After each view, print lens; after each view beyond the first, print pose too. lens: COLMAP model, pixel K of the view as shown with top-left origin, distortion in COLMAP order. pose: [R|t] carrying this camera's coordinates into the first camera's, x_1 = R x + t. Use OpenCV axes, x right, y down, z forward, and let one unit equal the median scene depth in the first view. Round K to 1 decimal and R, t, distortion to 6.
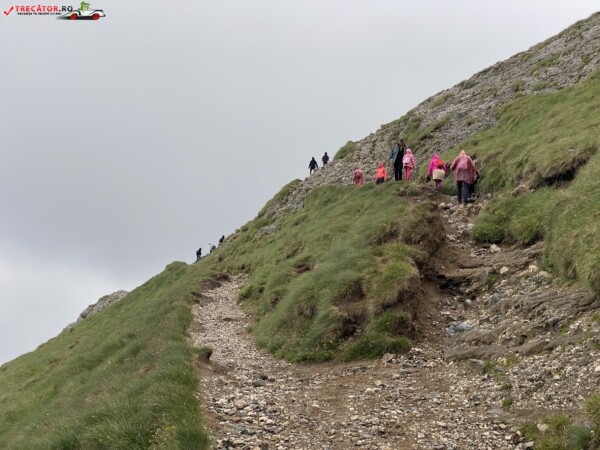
lens RADIAL K [[900.4, 0, 303.8], [0, 900.4, 207.6], [0, 0, 1]] dist [0.153418, -0.057196]
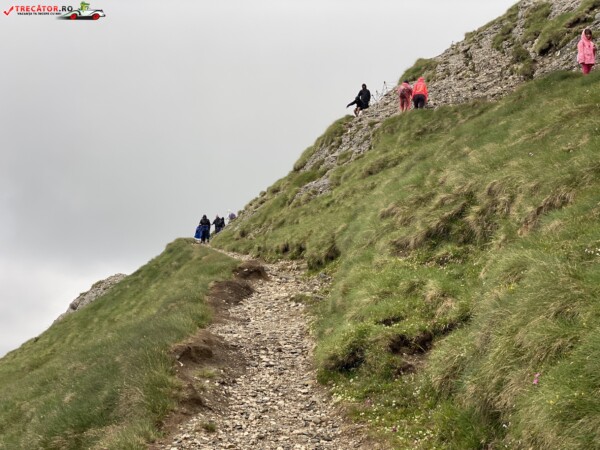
lens RADIAL K [[900.4, 0, 303.8], [0, 900.4, 207.6], [0, 0, 1]] dist [0.153418, -0.057196]
pose [[0.999265, -0.034201, -0.017310, -0.035511], [0.034819, 0.998718, 0.036753, 0.014579], [0.016031, -0.037328, 0.999174, 0.334882]]
